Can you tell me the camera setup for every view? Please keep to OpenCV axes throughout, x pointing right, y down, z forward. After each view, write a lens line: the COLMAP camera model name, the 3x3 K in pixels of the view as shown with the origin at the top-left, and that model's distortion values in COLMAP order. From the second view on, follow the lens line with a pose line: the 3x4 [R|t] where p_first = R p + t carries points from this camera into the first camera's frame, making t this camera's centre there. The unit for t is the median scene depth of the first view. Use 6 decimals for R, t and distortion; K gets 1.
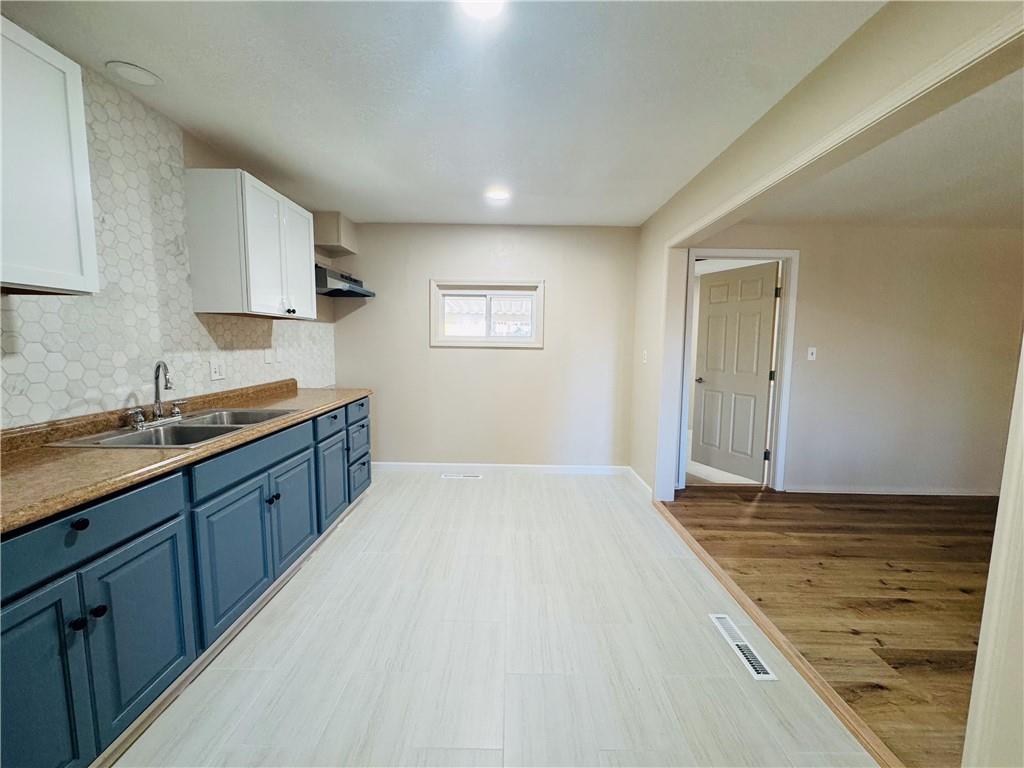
lens RADIAL K [[408.2, 0, 511.3], [0, 408.2, 382.5], [0, 0, 1]] dist [-0.003716, 0.000567]
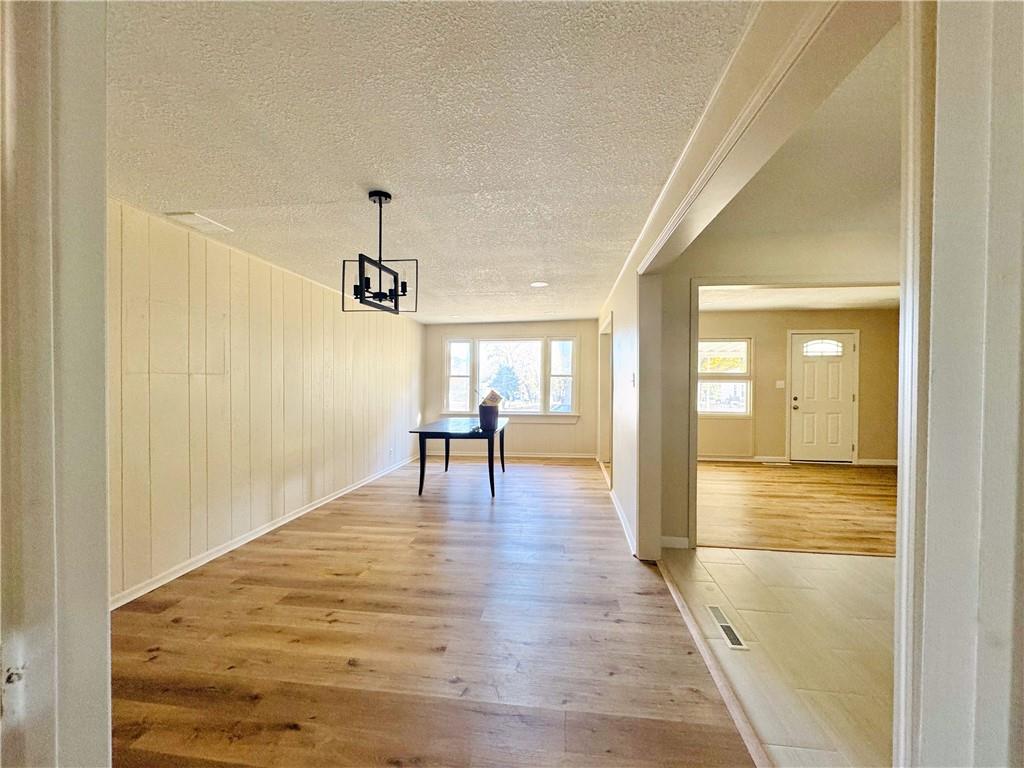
lens RADIAL K [[408.2, 0, 511.3], [0, 408.2, 382.5], [0, 0, 1]] dist [-0.003716, 0.000567]
pose [[-0.991835, -0.019721, 0.125996, 0.736728], [-0.005934, 0.994038, 0.108872, -0.146901], [-0.127392, 0.107236, -0.986038, 1.538473]]
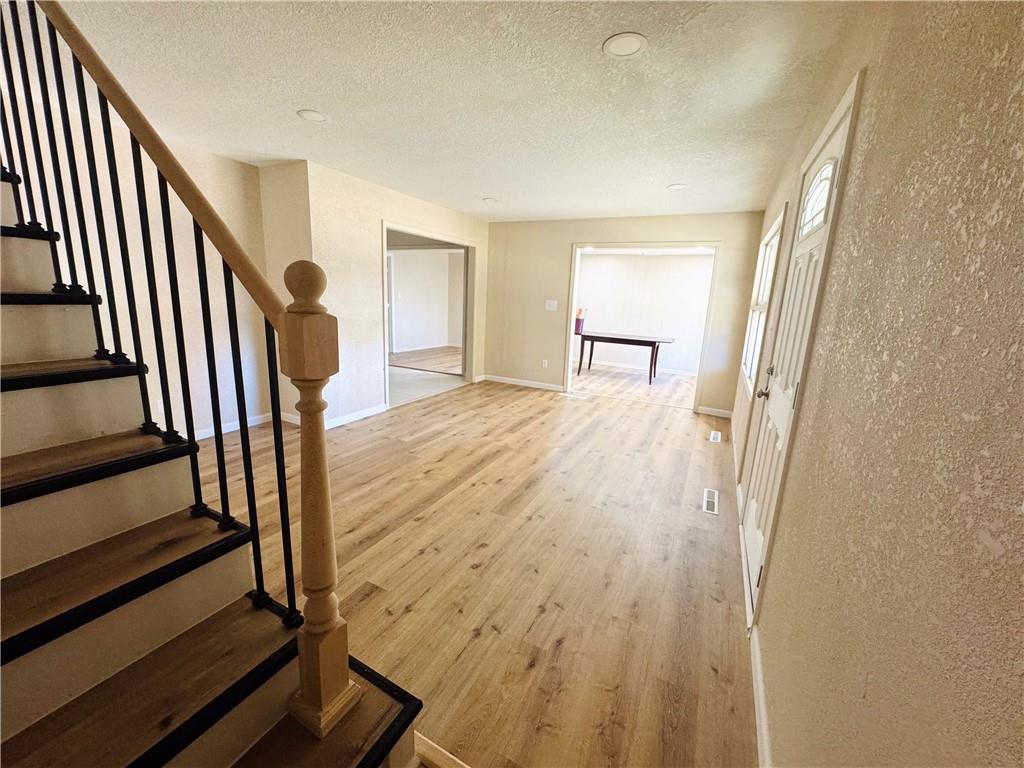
lens RADIAL K [[408.2, 0, 511.3], [0, 408.2, 382.5], [0, 0, 1]] dist [-0.003716, 0.000567]
pose [[0.445490, -0.180800, 0.876841, -1.756008], [0.048628, 0.982837, 0.177950, 0.057162], [-0.893965, -0.036636, 0.446636, -1.073637]]
